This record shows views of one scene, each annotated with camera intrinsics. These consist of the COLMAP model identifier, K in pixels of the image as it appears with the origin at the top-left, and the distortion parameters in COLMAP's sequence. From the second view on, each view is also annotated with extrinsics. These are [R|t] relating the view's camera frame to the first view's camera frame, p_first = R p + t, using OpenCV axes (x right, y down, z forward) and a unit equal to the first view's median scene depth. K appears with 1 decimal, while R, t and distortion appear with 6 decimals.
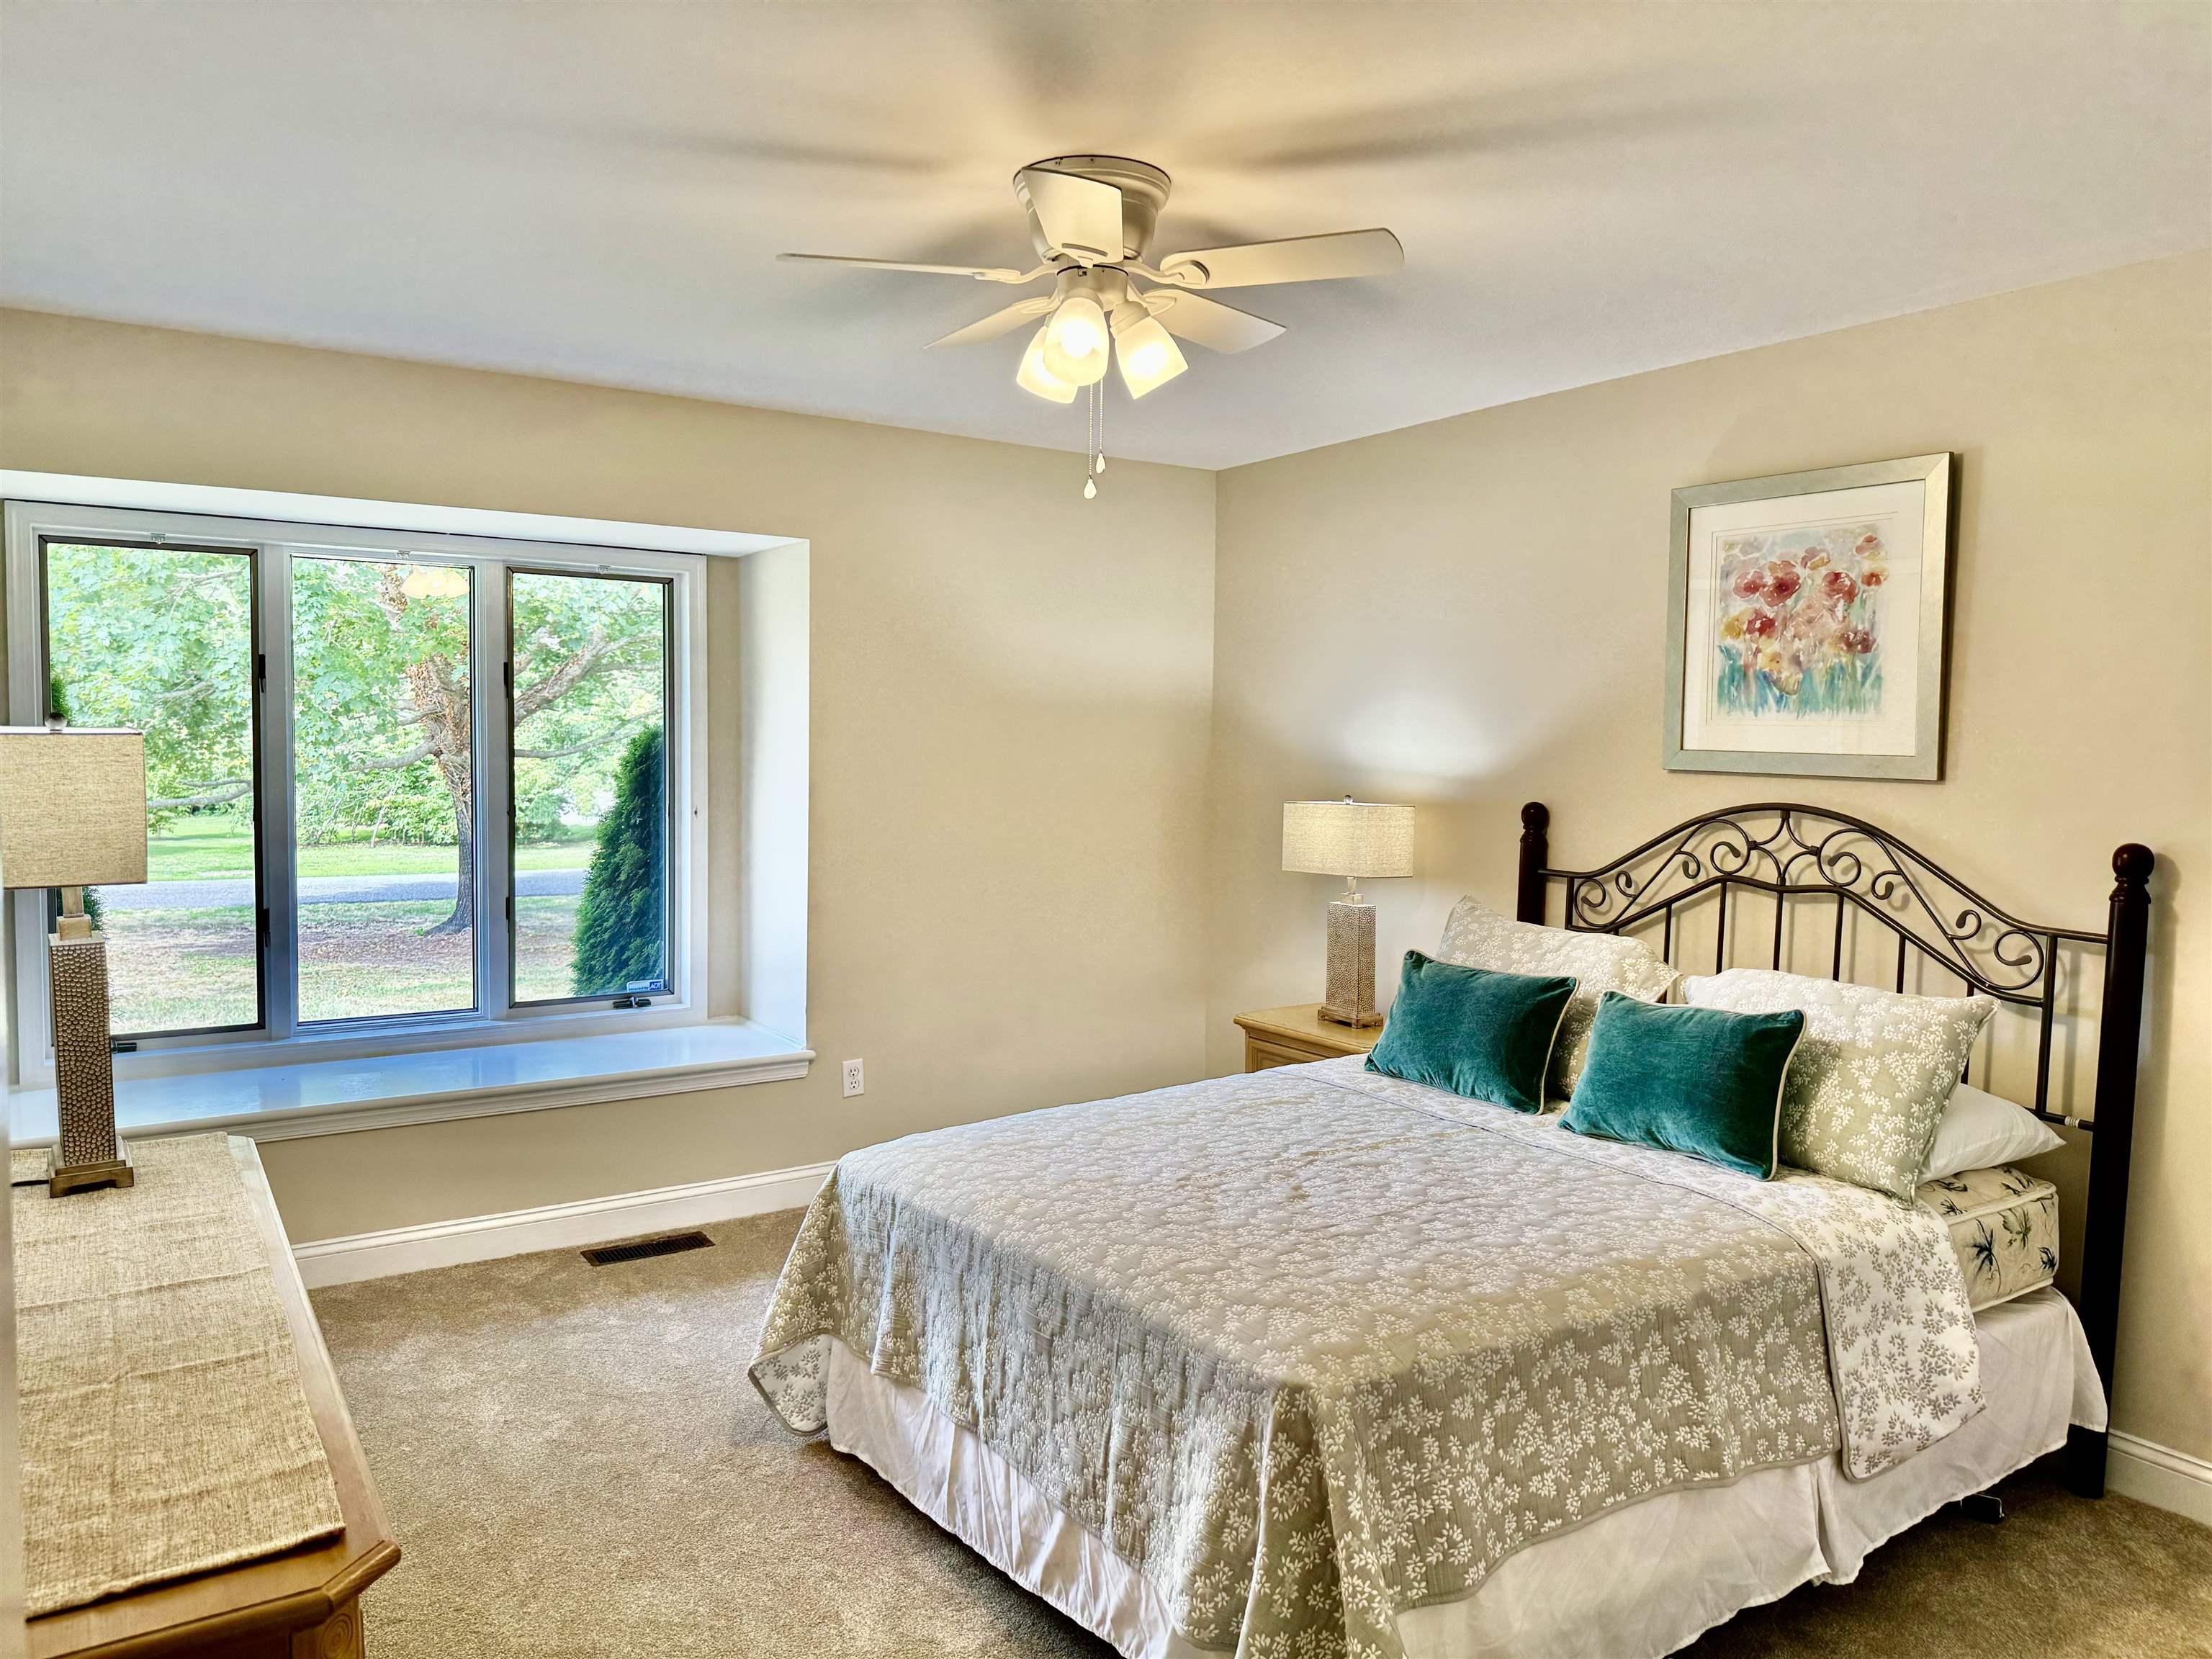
lens RADIAL K [[1544.0, 0, 1108.8], [0, 1544.0, 831.6], [0, 0, 1]] dist [0.089359, -0.114535]
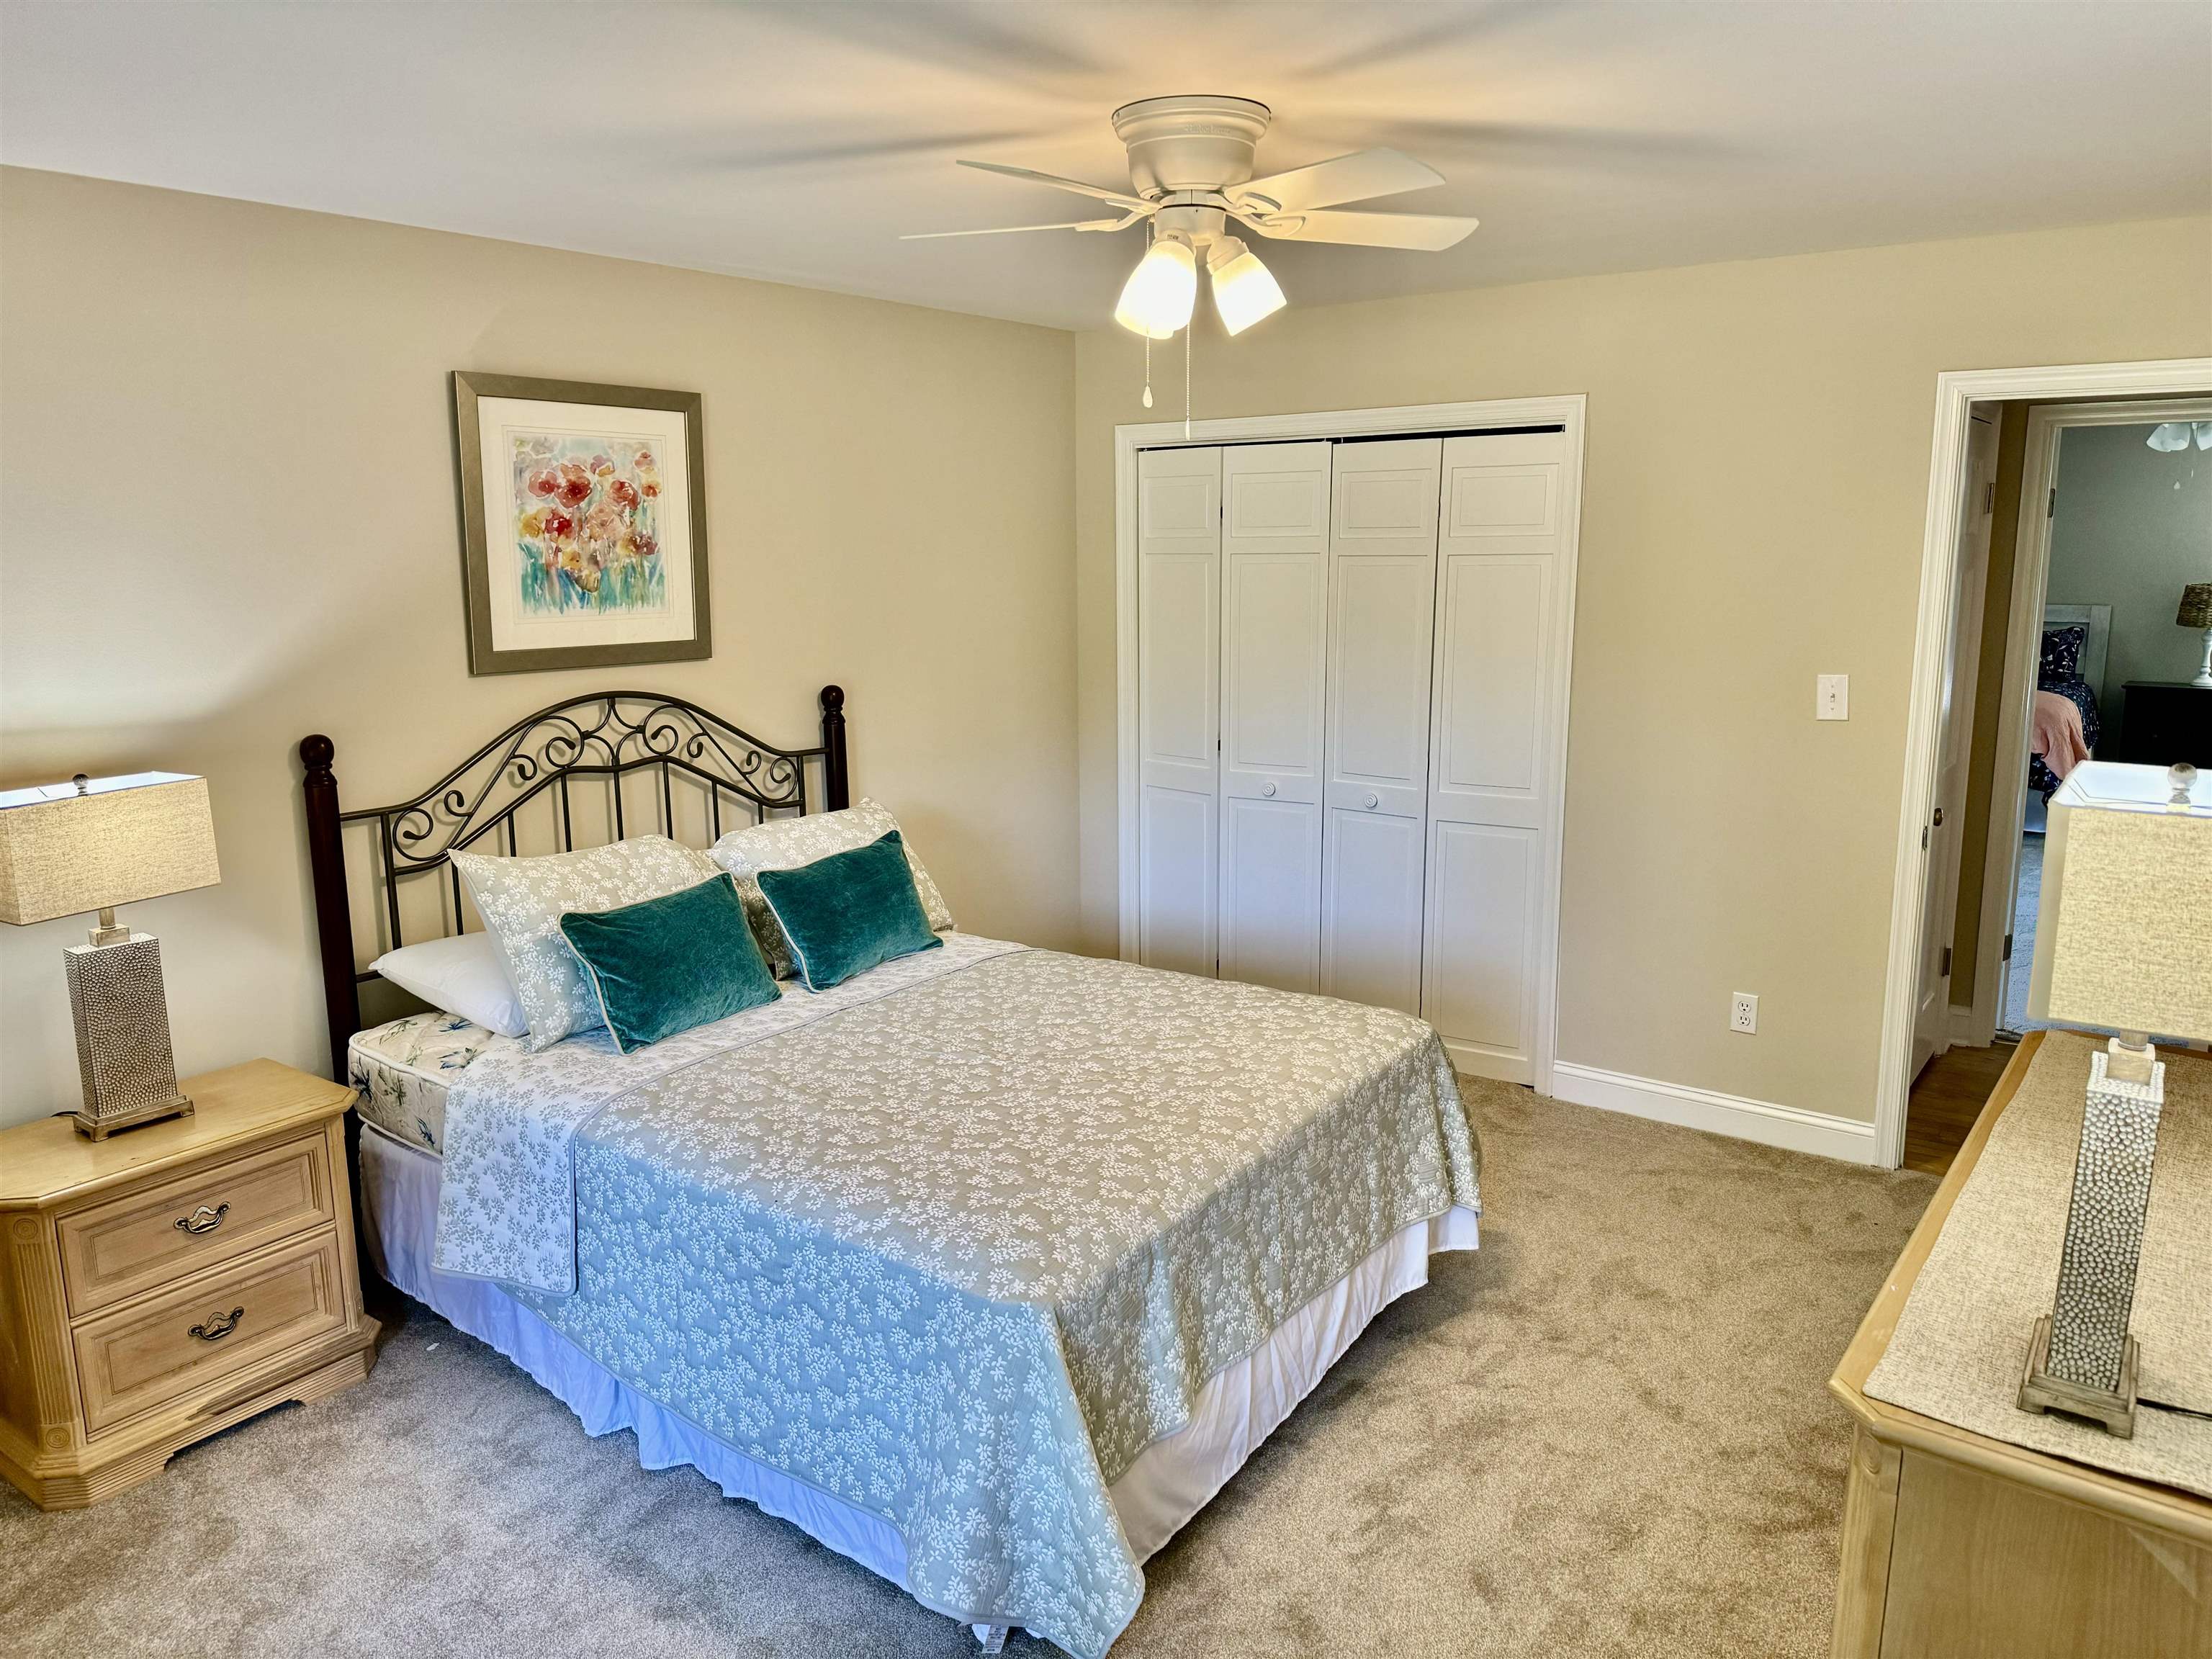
lens RADIAL K [[1544.0, 0, 1108.8], [0, 1544.0, 831.6], [0, 0, 1]] dist [0.089359, -0.114535]
pose [[-0.329895, -0.187131, 0.925285, -0.709931], [0.071302, 0.972417, 0.222084, -0.139284], [-0.941321, 0.139239, -0.307452, 1.009981]]
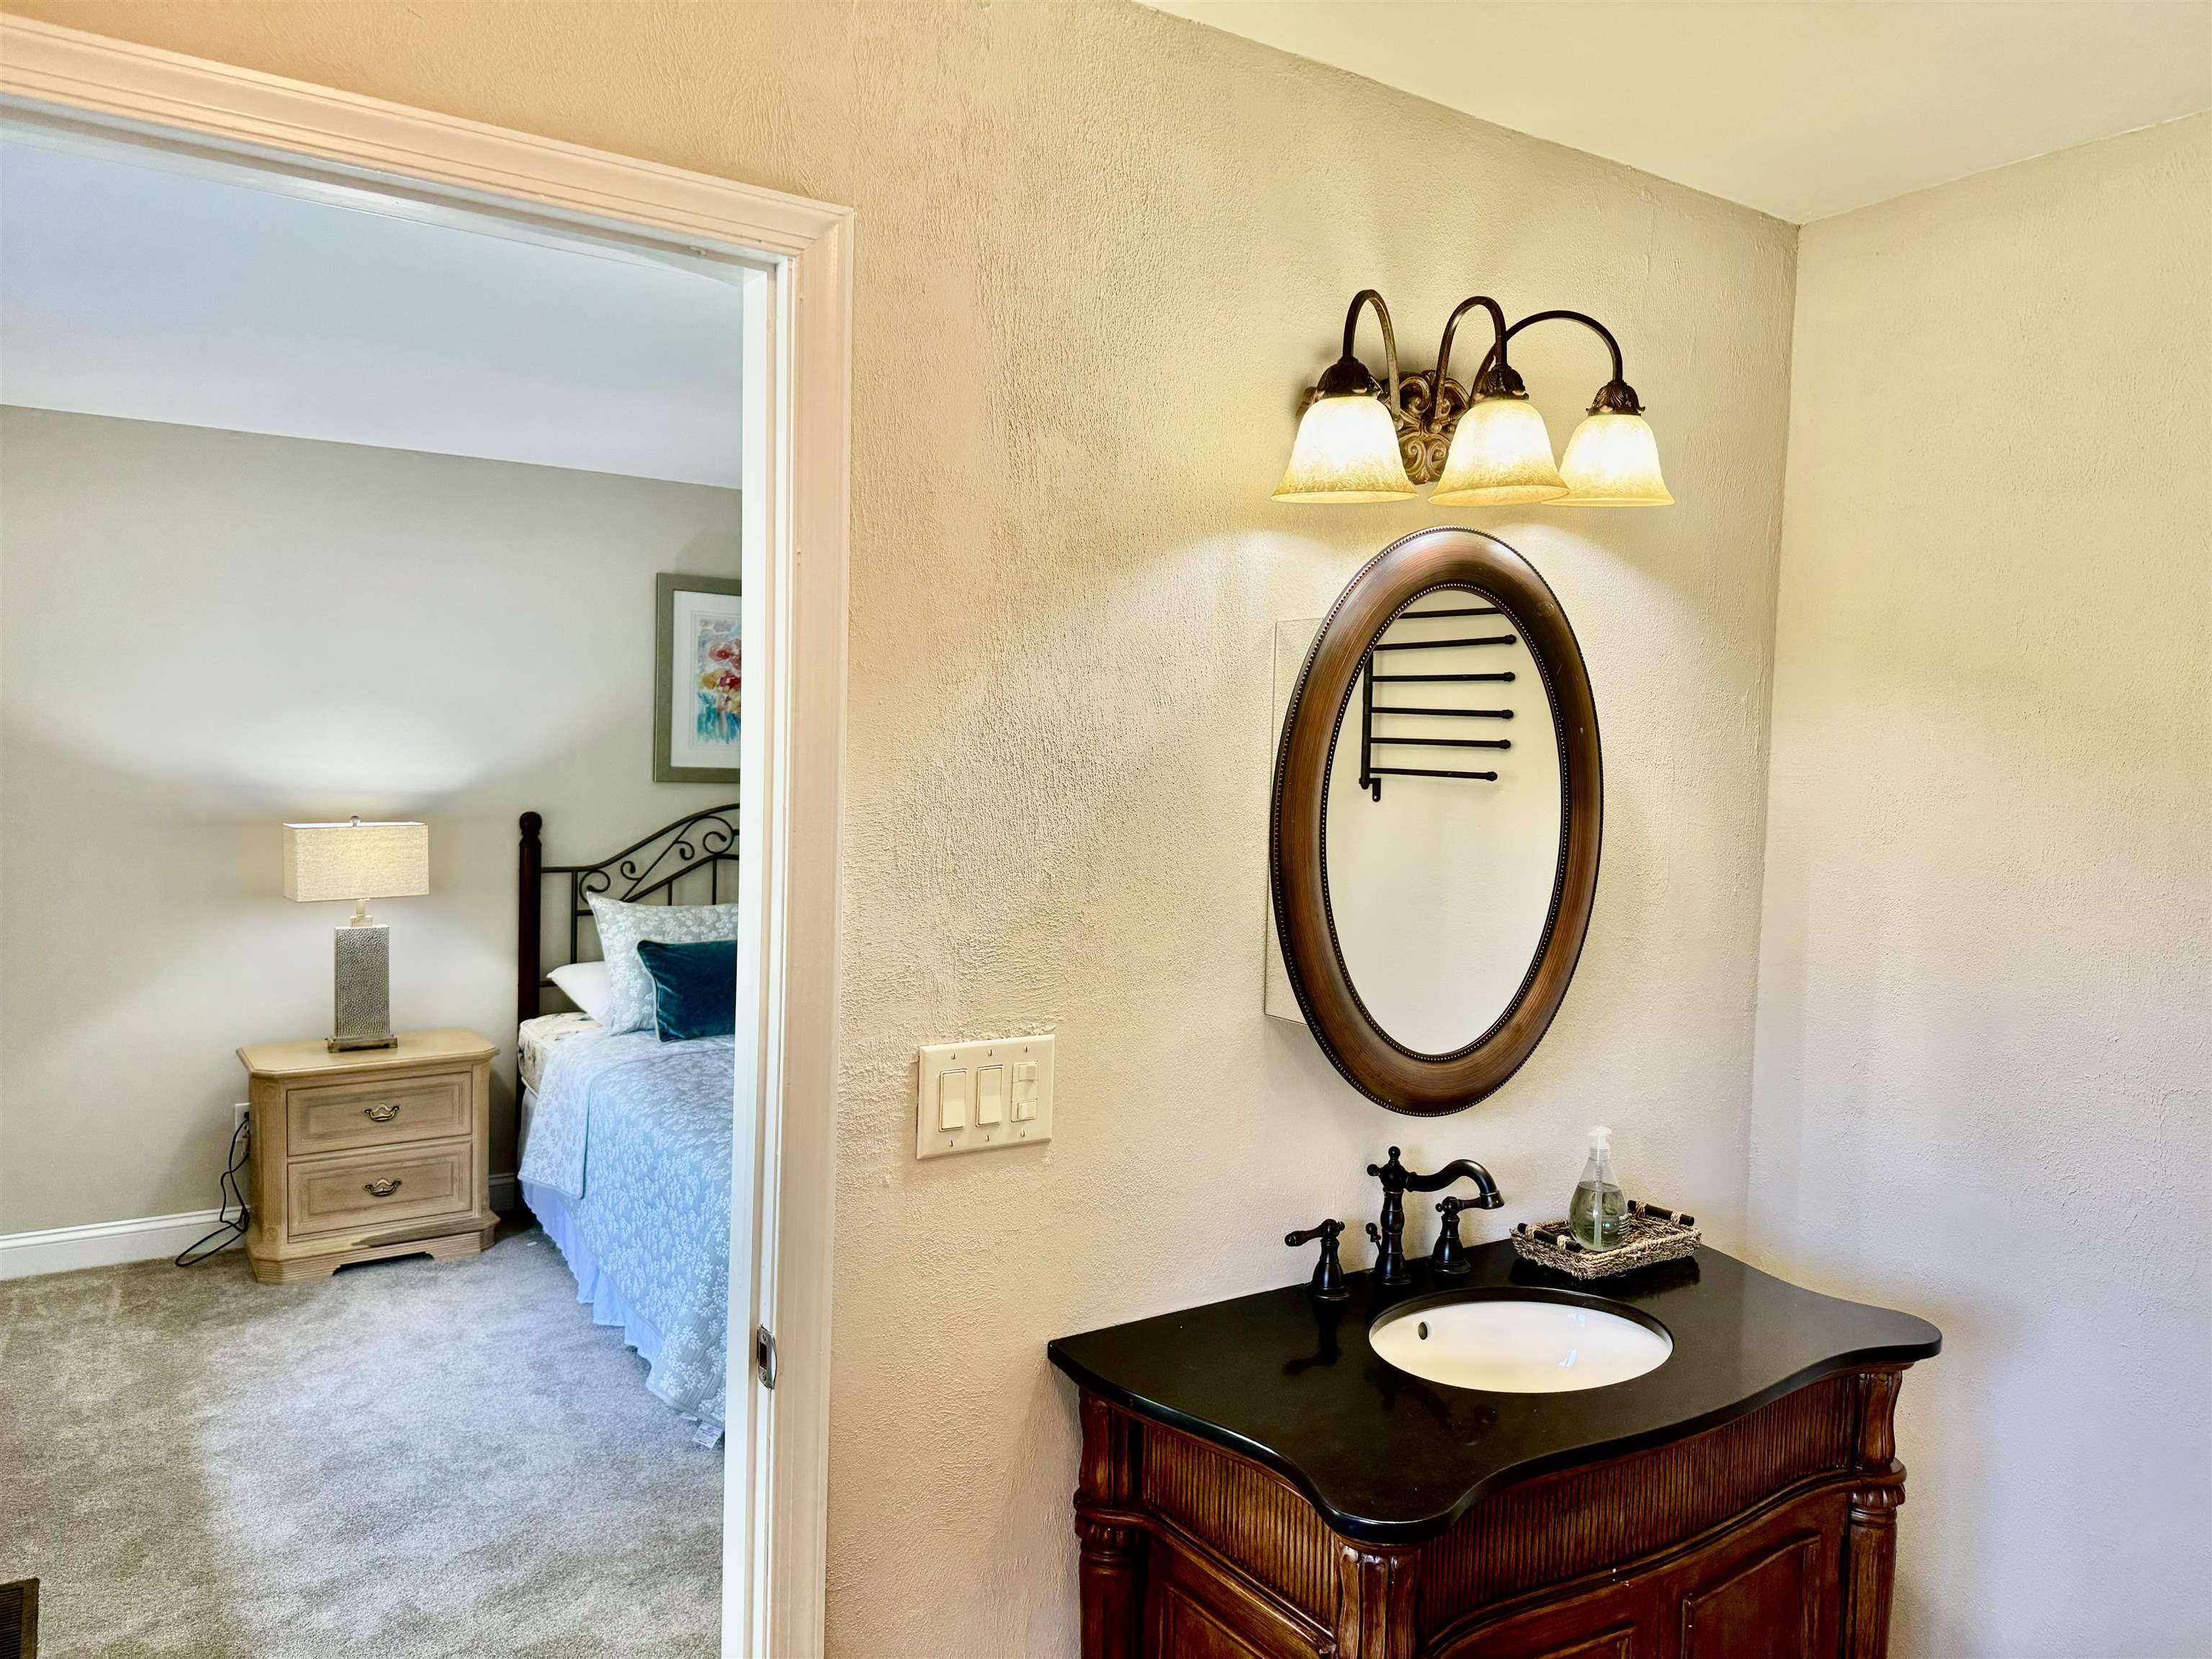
lens RADIAL K [[1528.7, 0, 1106.0], [0, 1528.7, 829.5], [0, 0, 1]] dist [0.151978, -0.310093]
pose [[0.003899, -0.069275, 0.997590, -1.036281], [0.043110, 0.996682, 0.069043, -0.079095], [-0.999063, 0.042737, 0.006873, 0.649480]]
